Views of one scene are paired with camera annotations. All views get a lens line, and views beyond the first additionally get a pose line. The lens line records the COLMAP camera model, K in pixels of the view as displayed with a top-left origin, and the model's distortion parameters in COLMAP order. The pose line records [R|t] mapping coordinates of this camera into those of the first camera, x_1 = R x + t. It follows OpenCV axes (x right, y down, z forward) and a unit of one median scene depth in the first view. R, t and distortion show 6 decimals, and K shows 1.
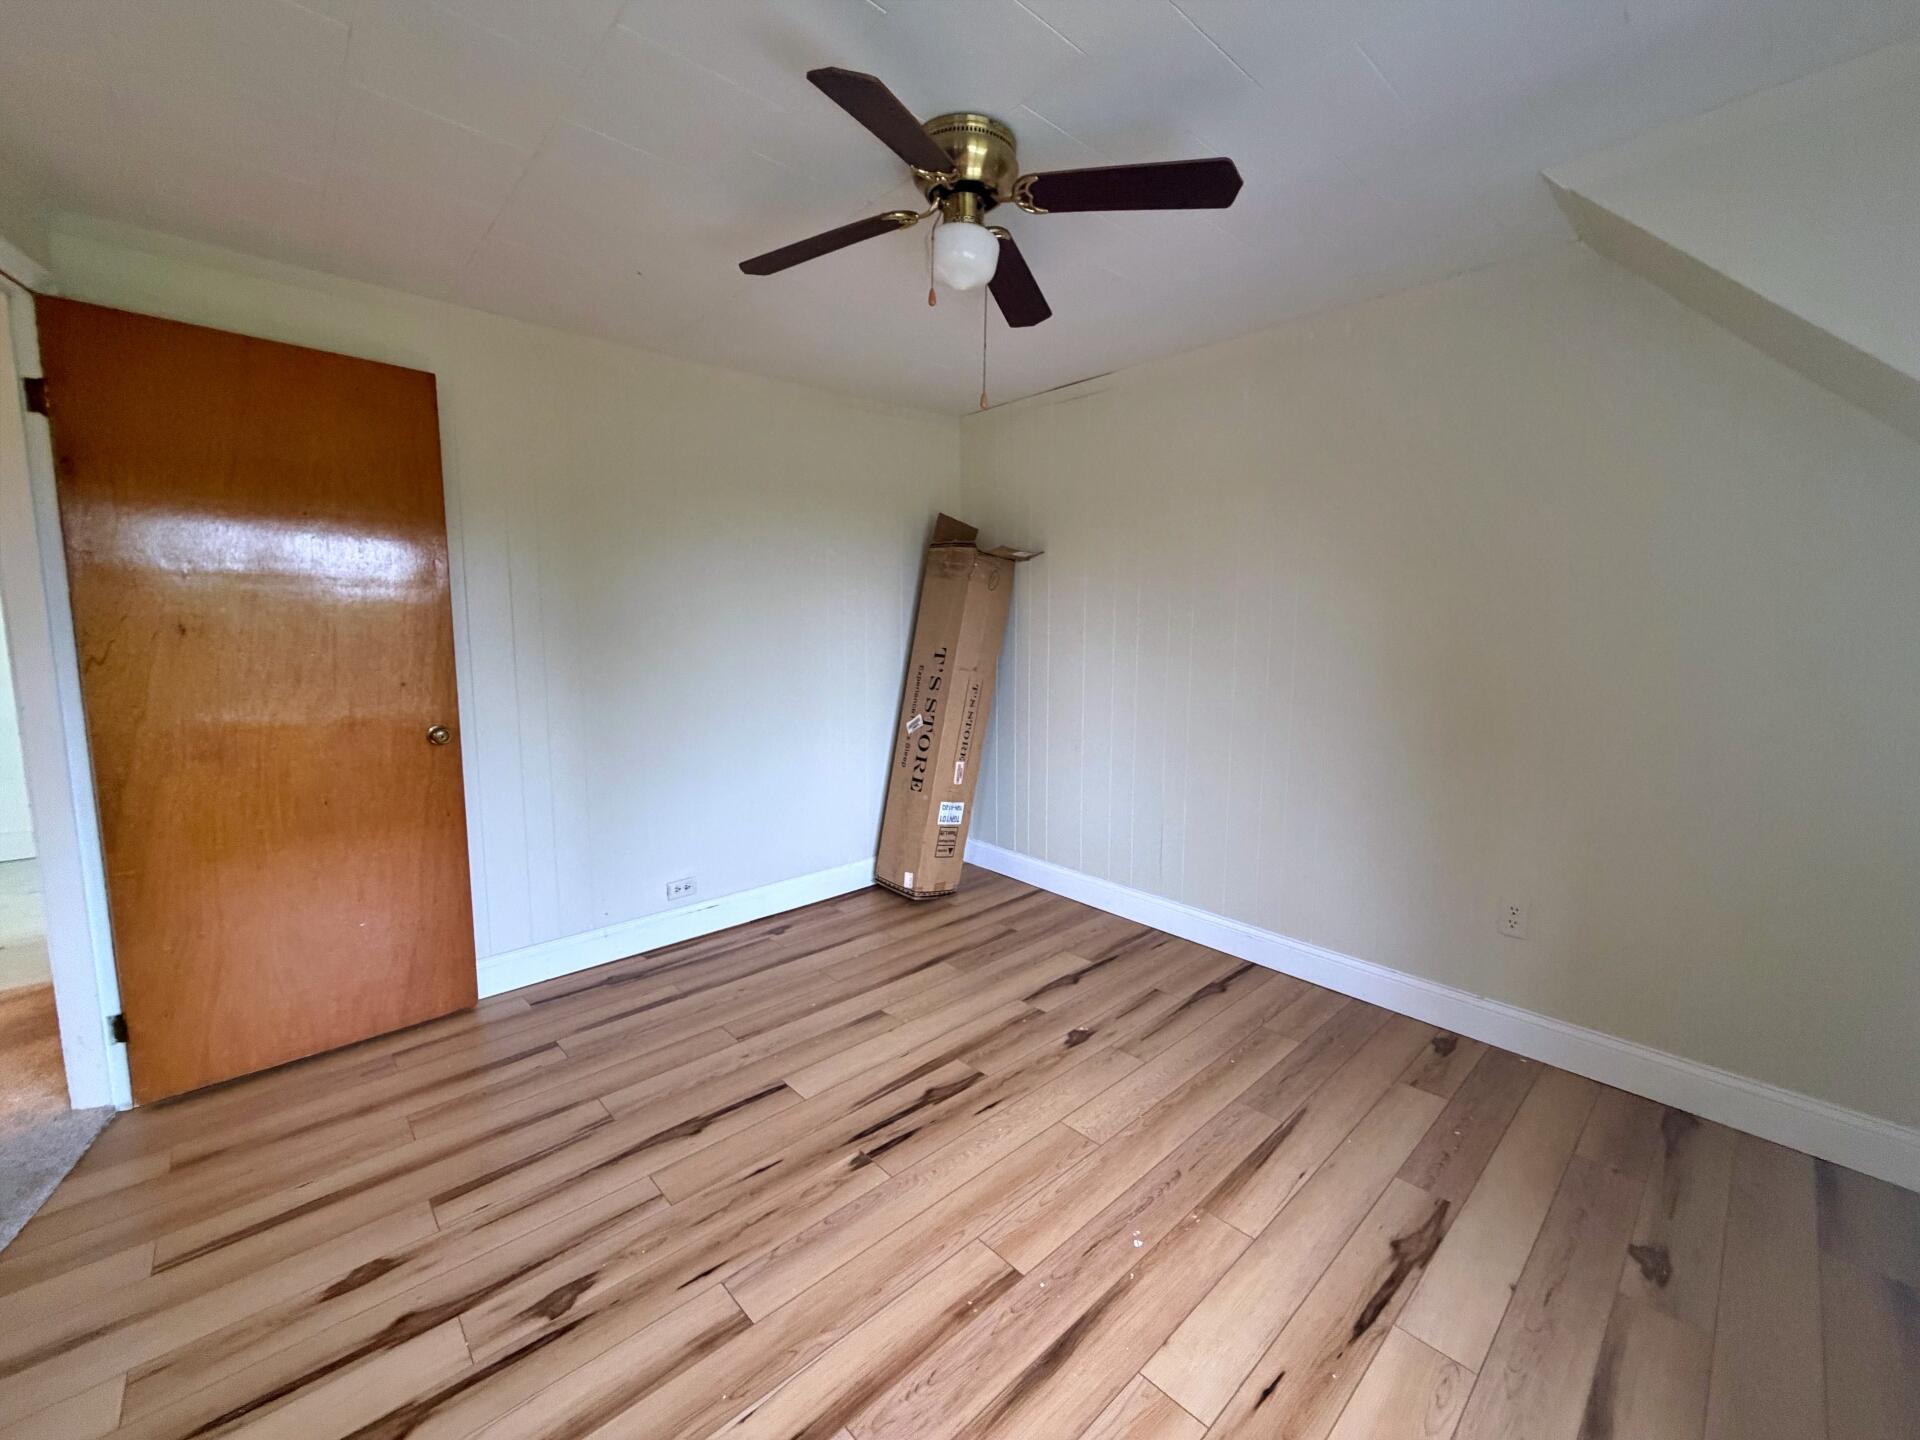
lens RADIAL K [[763.5, 0, 958.9], [0, 763.5, 715.0], [0, 0, 1]] dist [-0.001473, -0.000616]
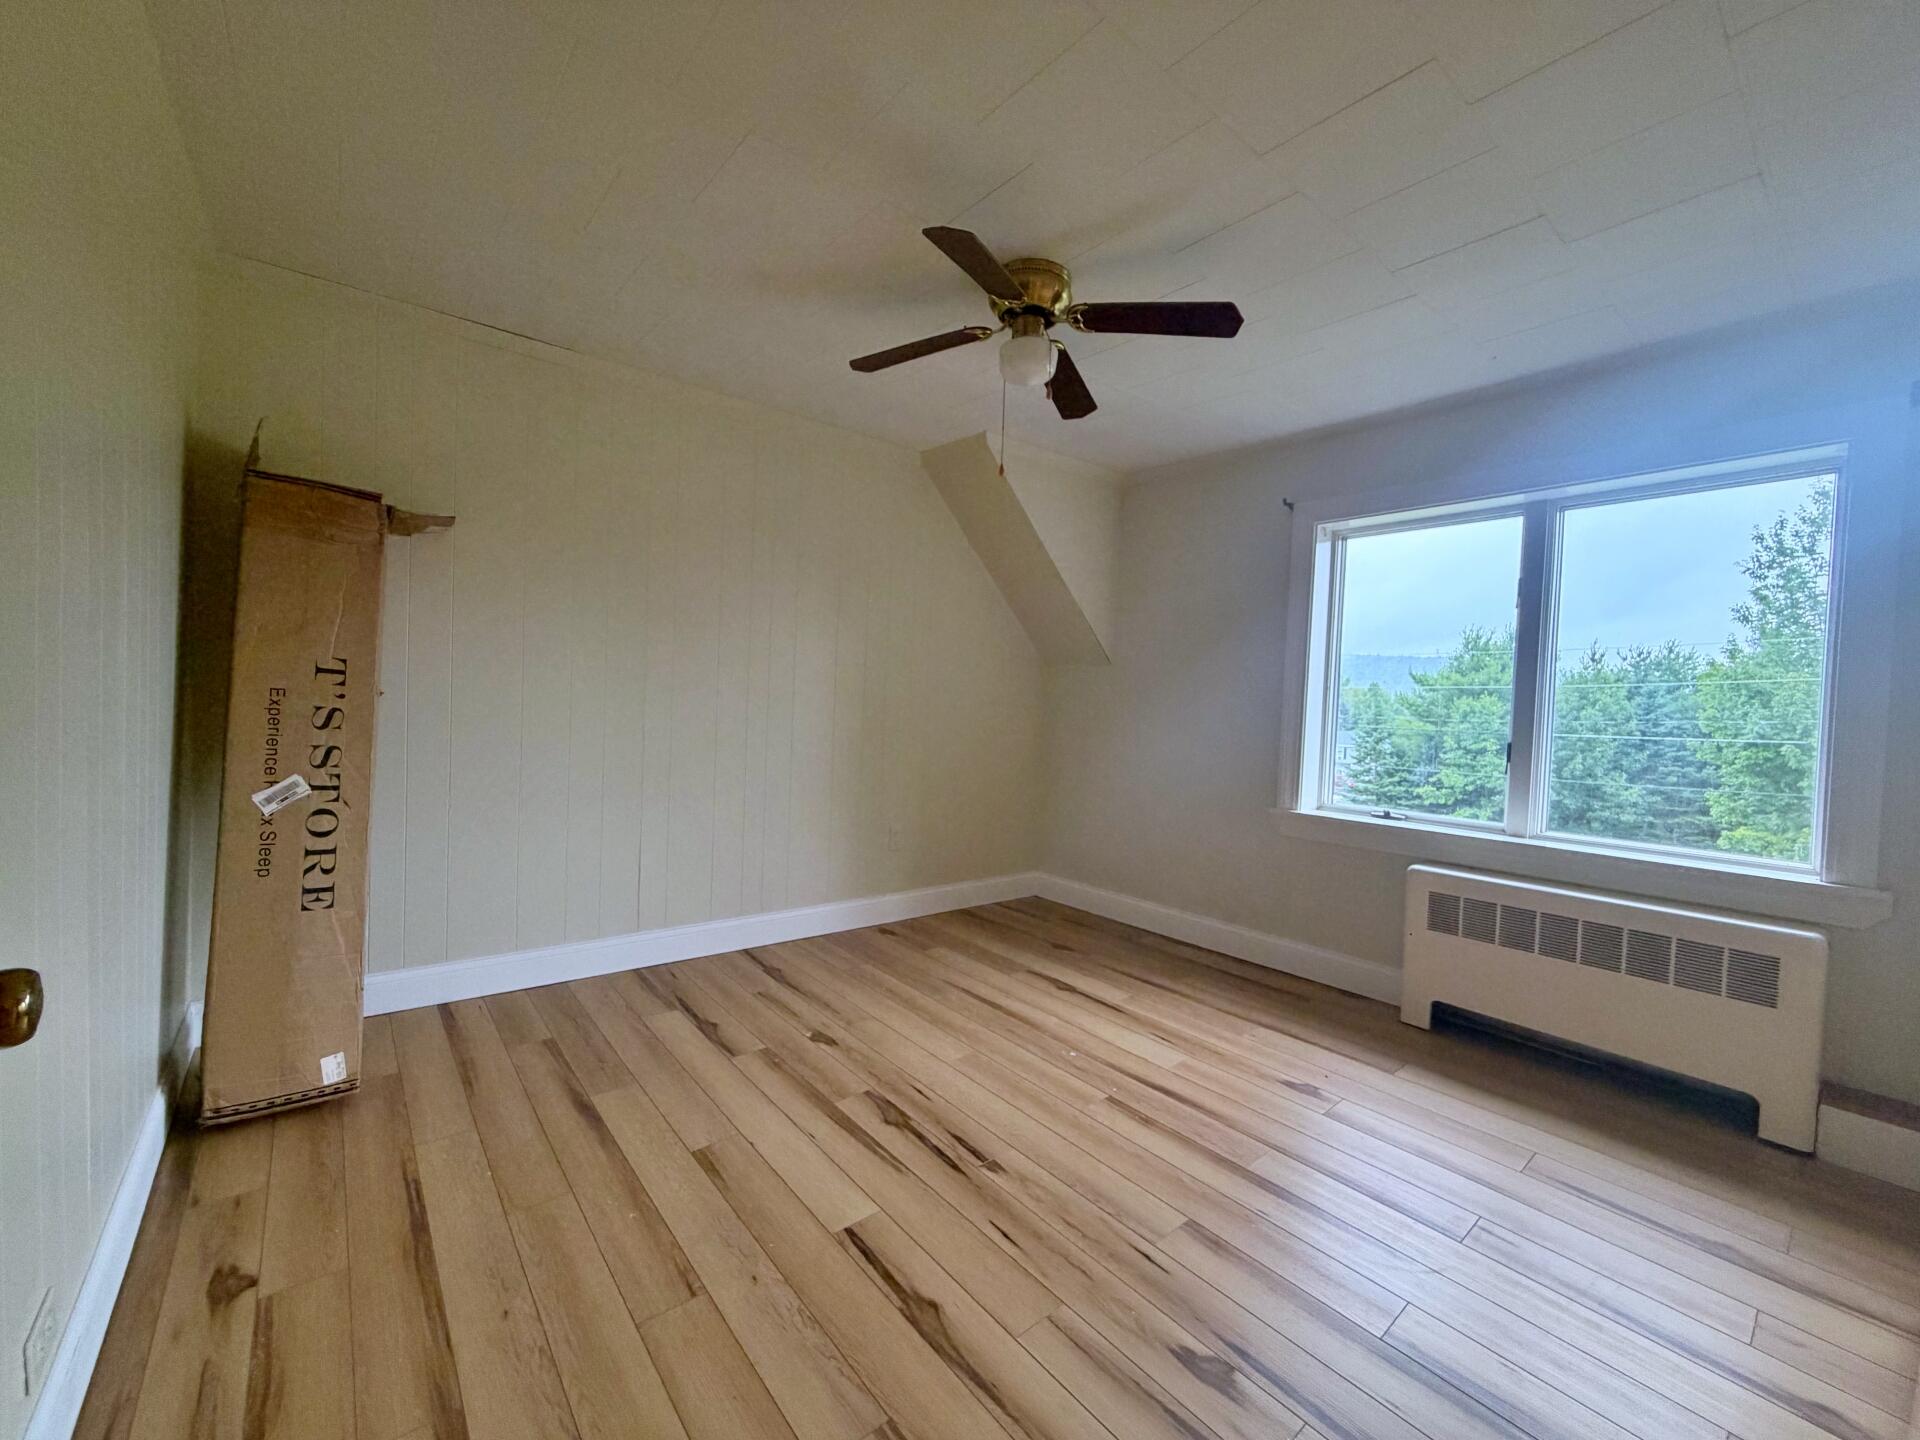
lens RADIAL K [[763.5, 0, 951.6], [0, 763.5, 715.7], [0, 0, 1]] dist [-0.001473, -0.000616]
pose [[0.068049, -0.035705, 0.997043, -0.908242], [0.074627, 0.996742, 0.030601, -0.040414], [-0.994887, 0.072324, 0.070492, 0.756650]]
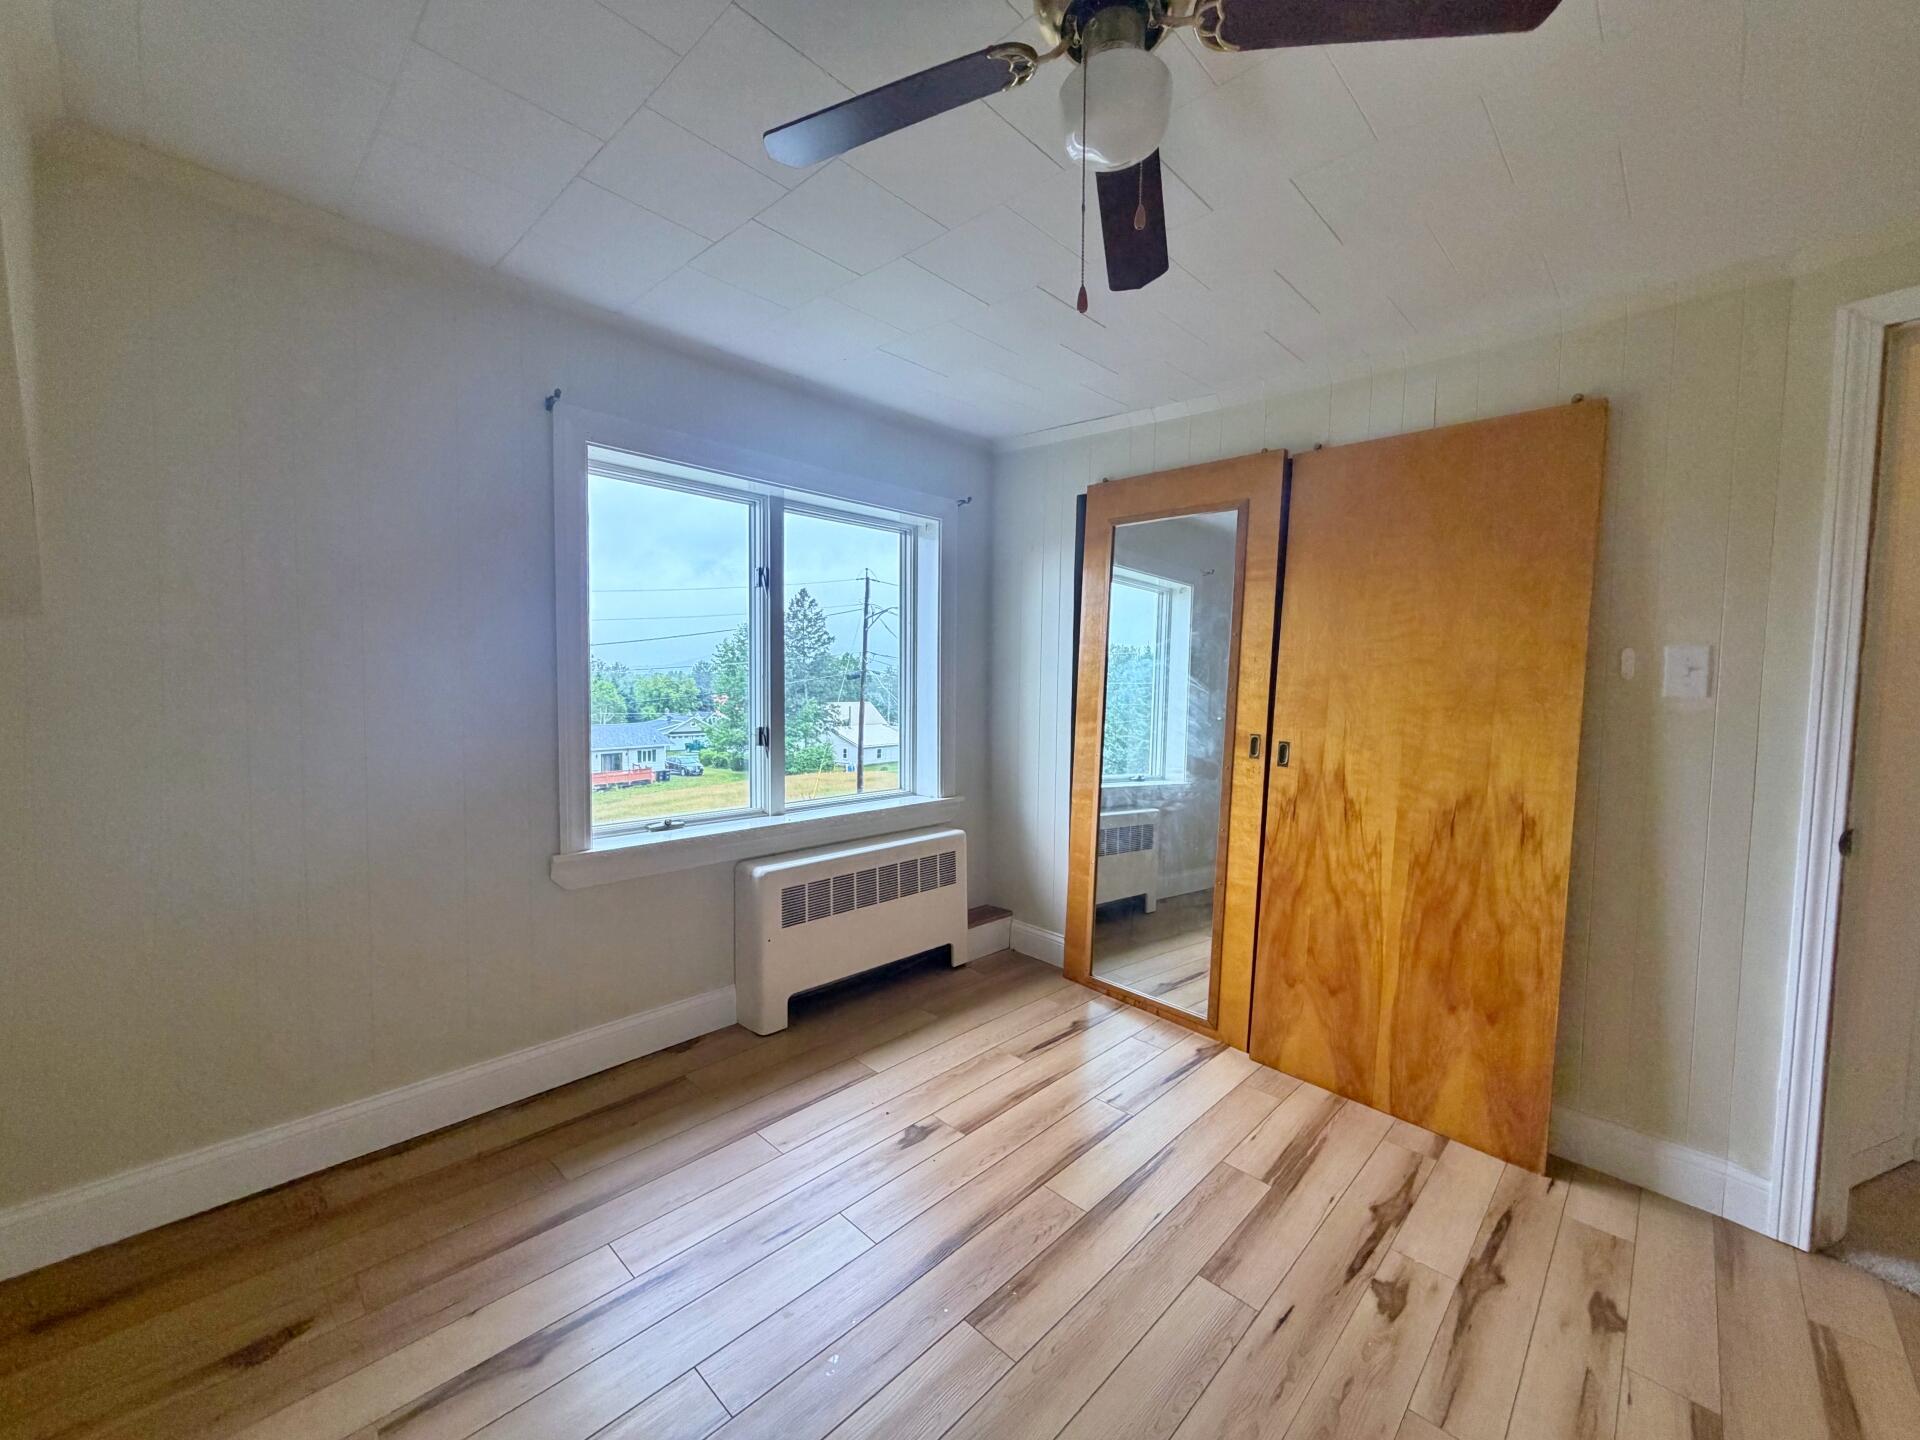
lens RADIAL K [[763.5, 0, 954.5], [0, 763.5, 726.2], [0, 0, 1]] dist [-0.001473, -0.000616]
pose [[-0.998325, -0.027634, -0.050834, 0.111447], [-0.036081, 0.984156, 0.173592, -0.126259], [0.045232, 0.175136, -0.983505, 1.211451]]
